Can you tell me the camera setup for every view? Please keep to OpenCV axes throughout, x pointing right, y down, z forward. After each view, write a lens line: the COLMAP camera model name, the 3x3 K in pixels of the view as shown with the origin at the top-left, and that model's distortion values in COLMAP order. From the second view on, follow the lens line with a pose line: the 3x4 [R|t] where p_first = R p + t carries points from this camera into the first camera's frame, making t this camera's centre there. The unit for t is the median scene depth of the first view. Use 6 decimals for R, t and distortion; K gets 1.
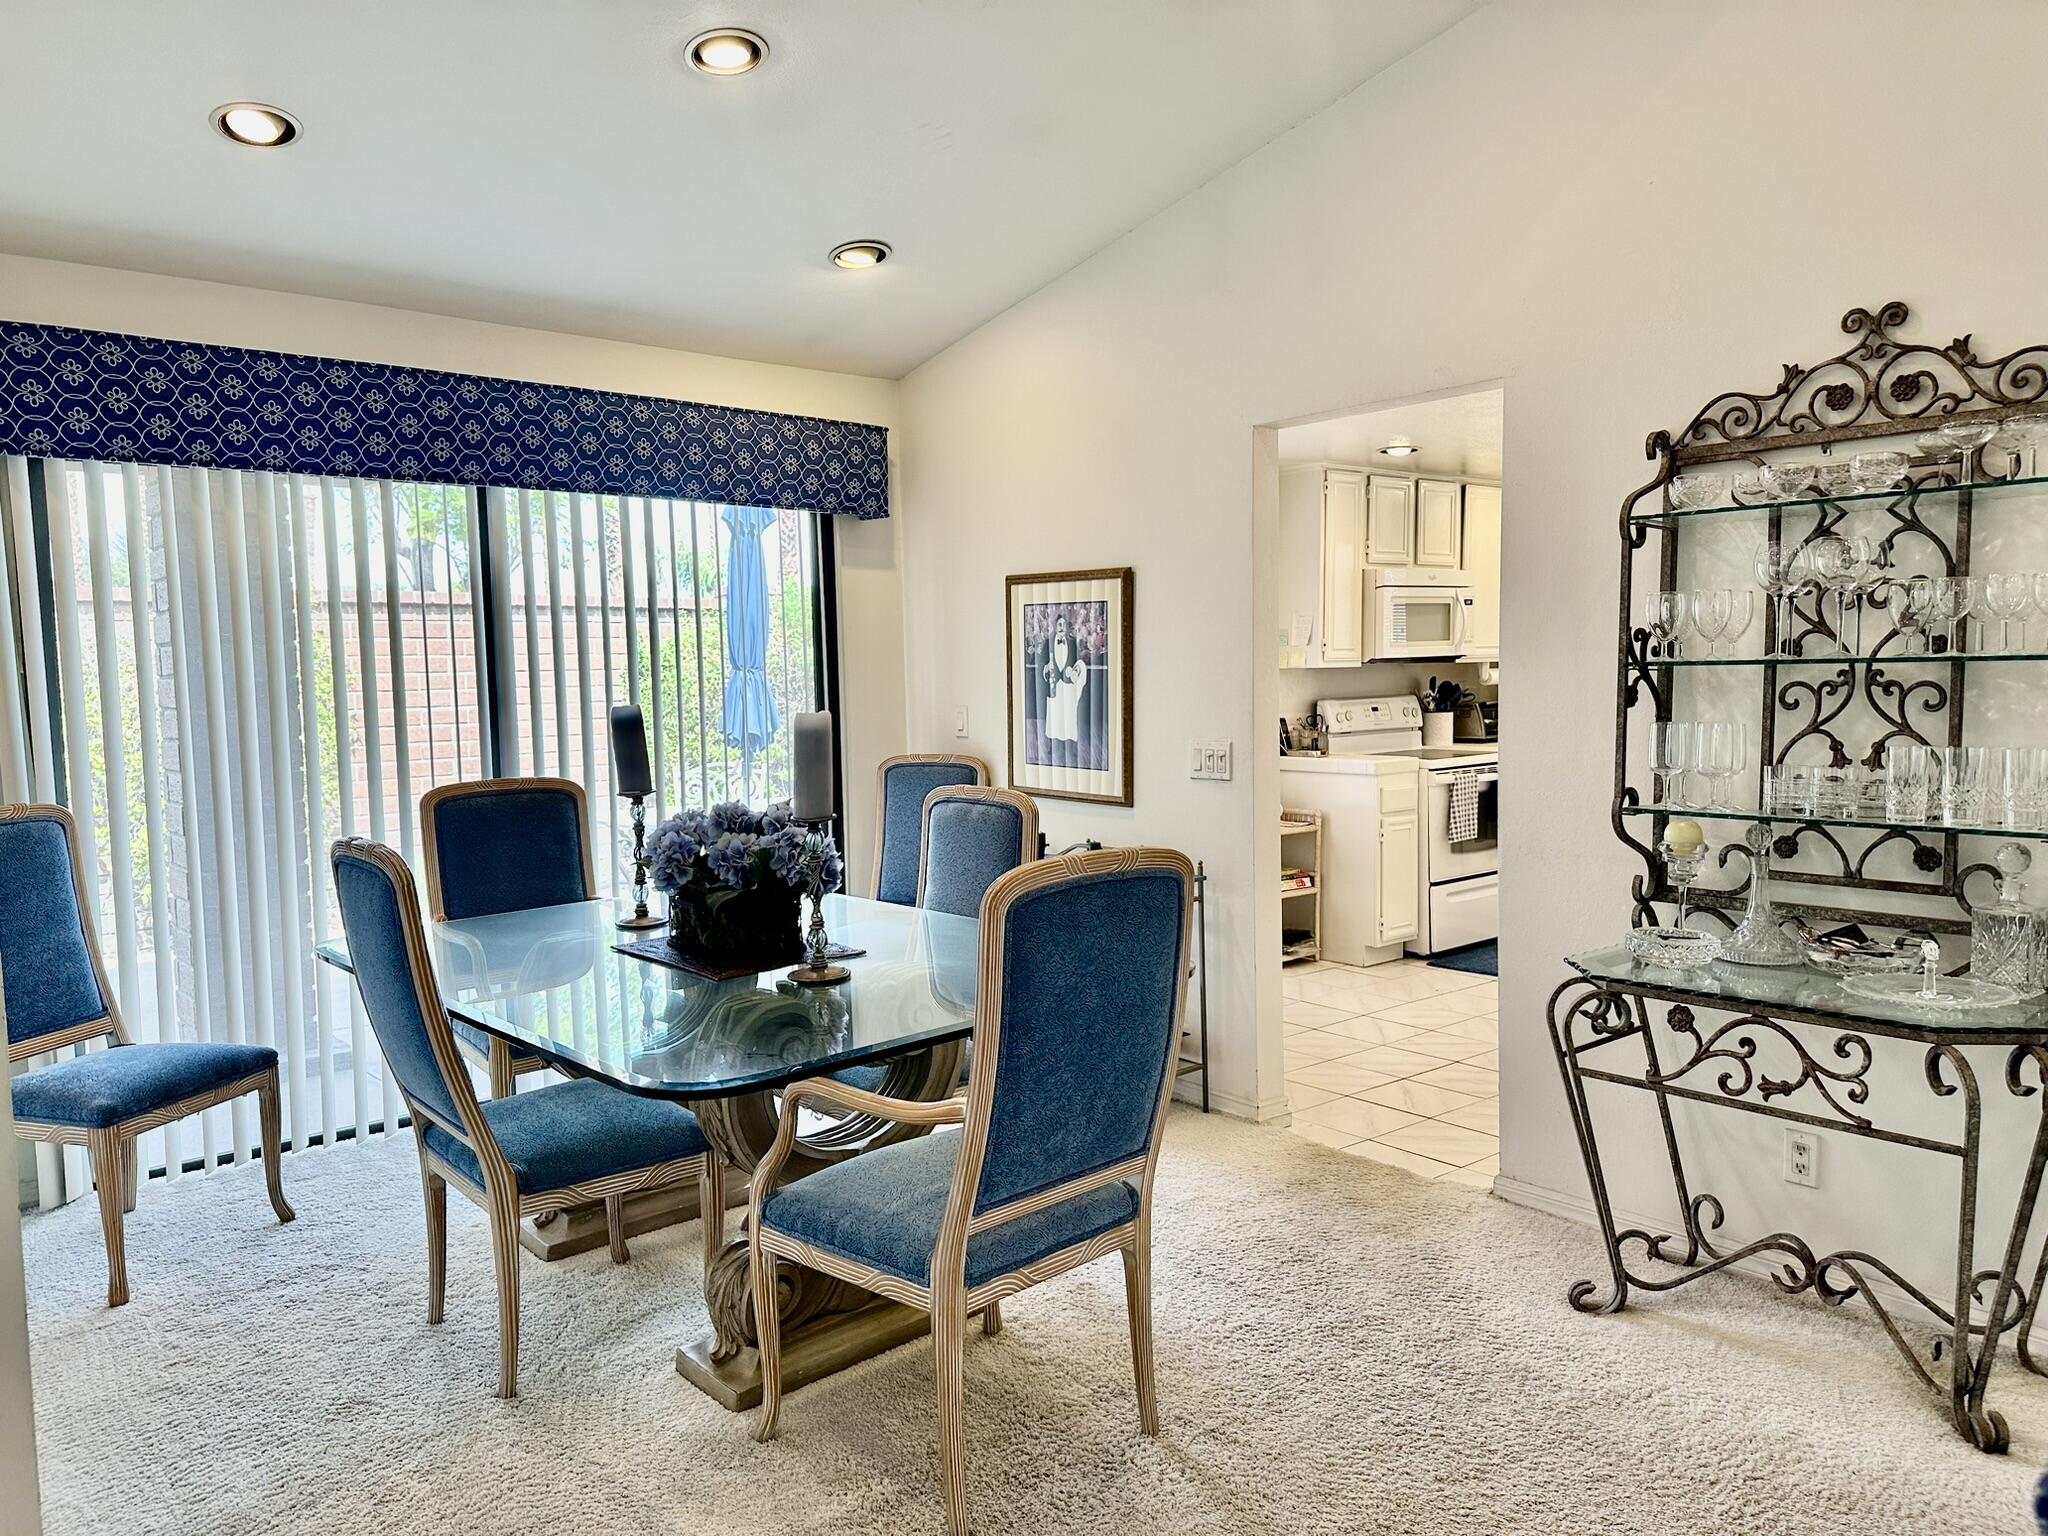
lens RADIAL K [[1480.1, 0, 1024.0], [0, 1480.1, 768.0], [0, 0, 1]] dist [0.194689, 0.001087]
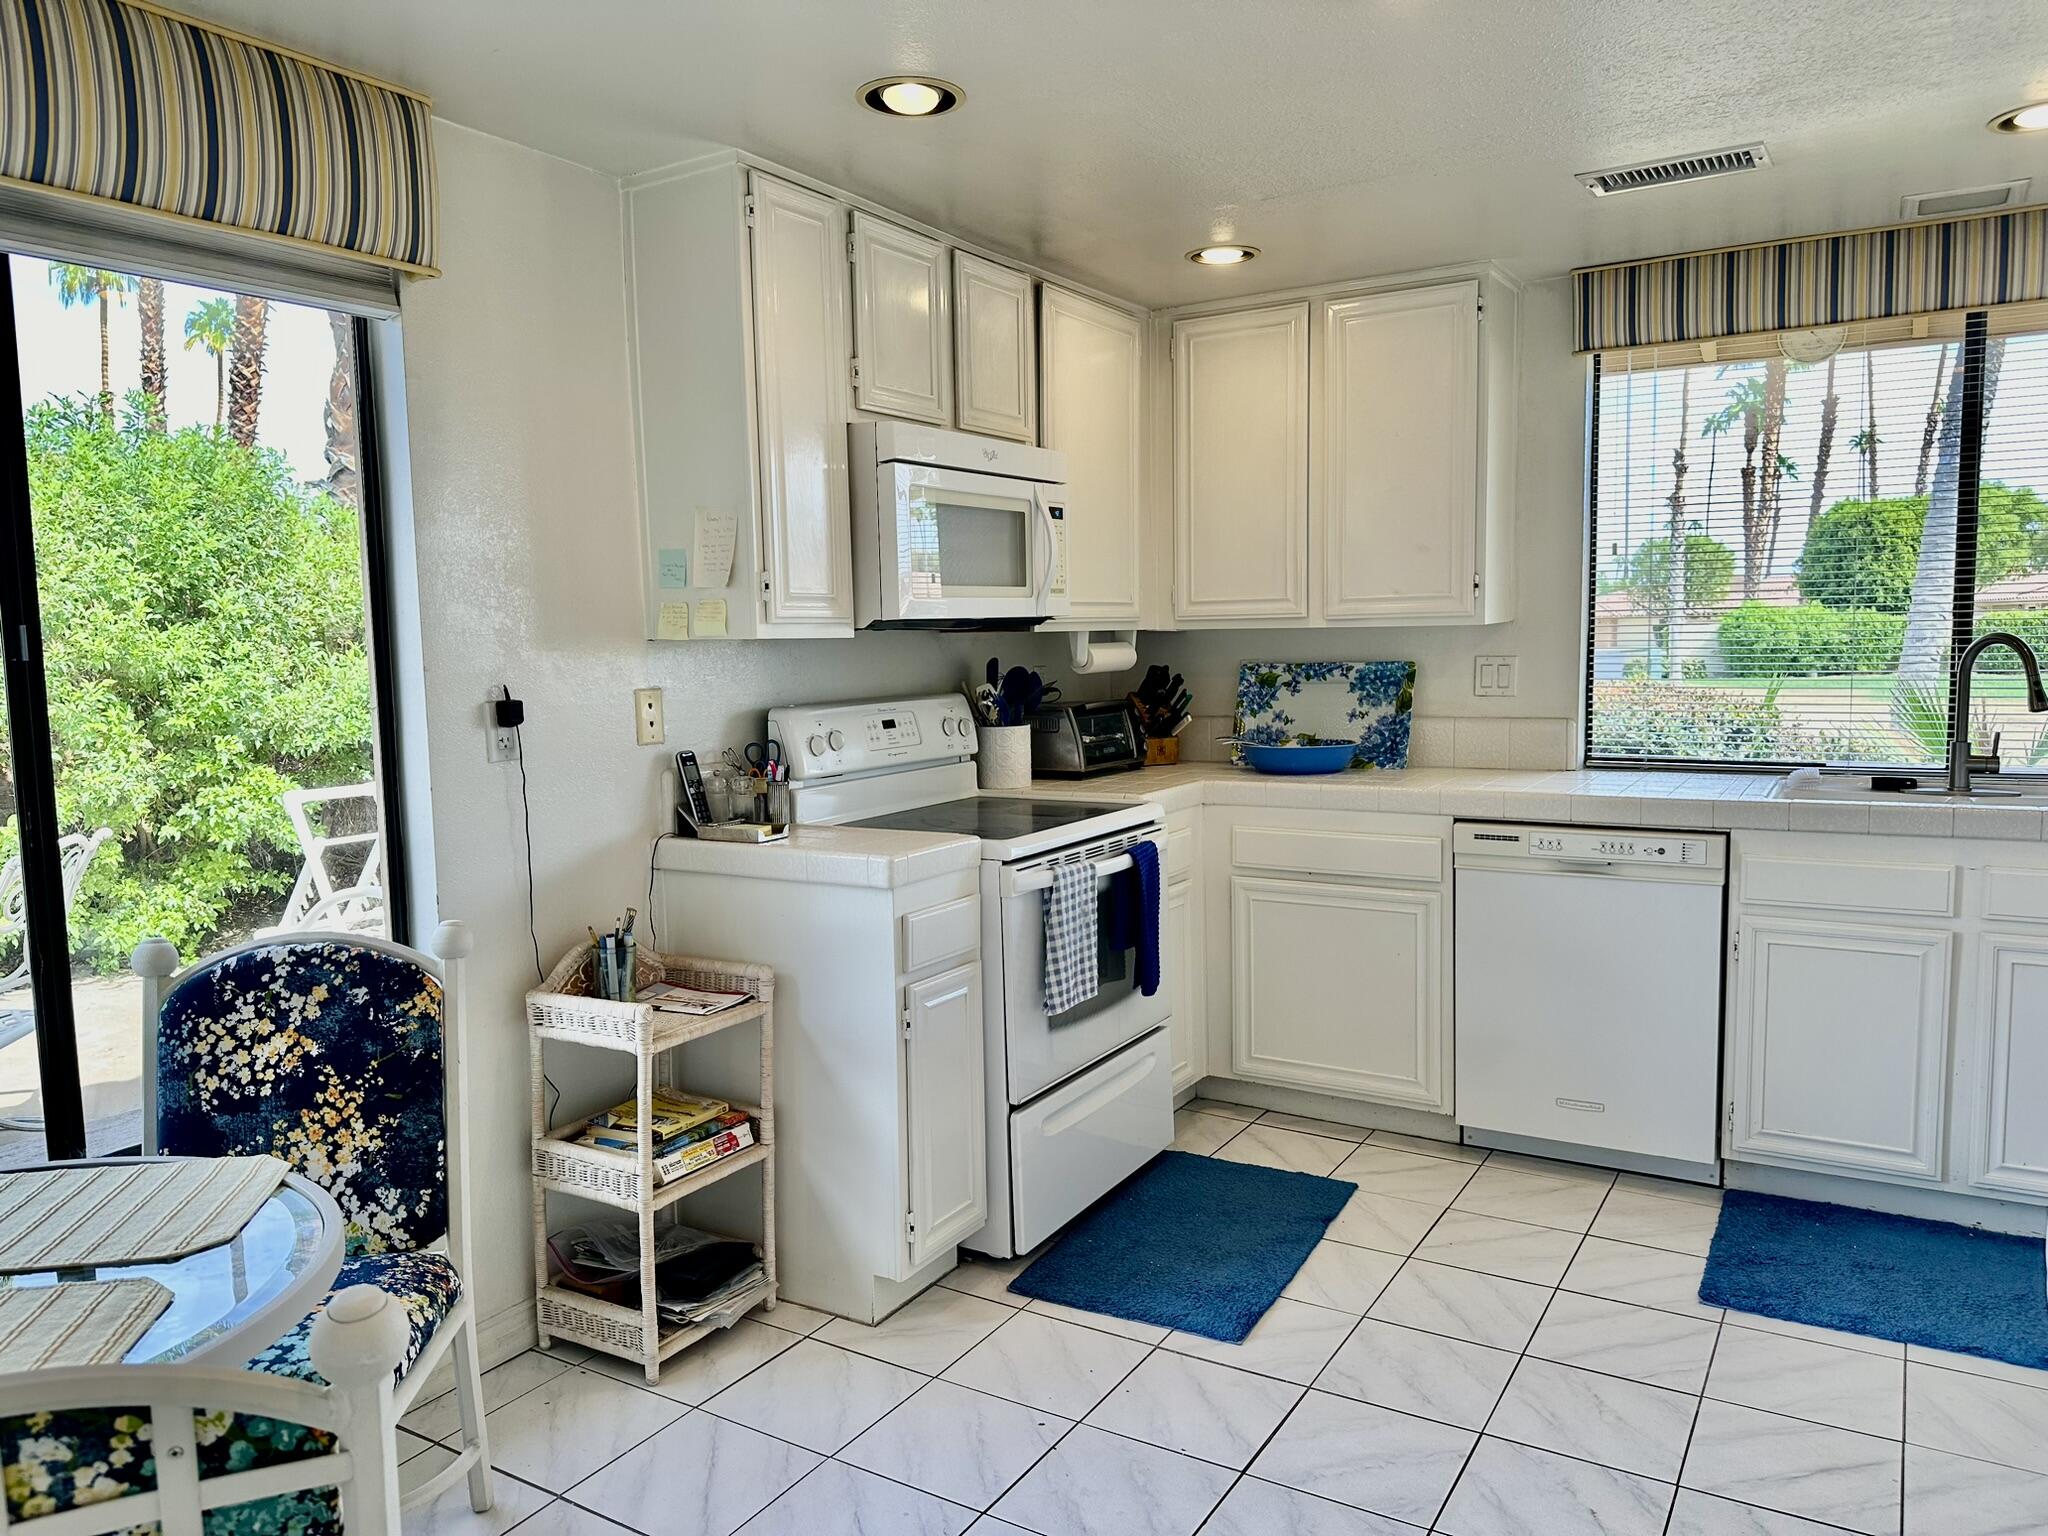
lens RADIAL K [[1435.1, 0, 1024.0], [0, 1435.1, 768.0], [0, 0, 1]] dist [0.007902, 0.001399]
pose [[0.952483, -0.030961, 0.303015, 0.138117], [0.025820, 0.999447, 0.020958, -0.034967], [-0.303496, -0.012138, 0.952755, 0.554786]]
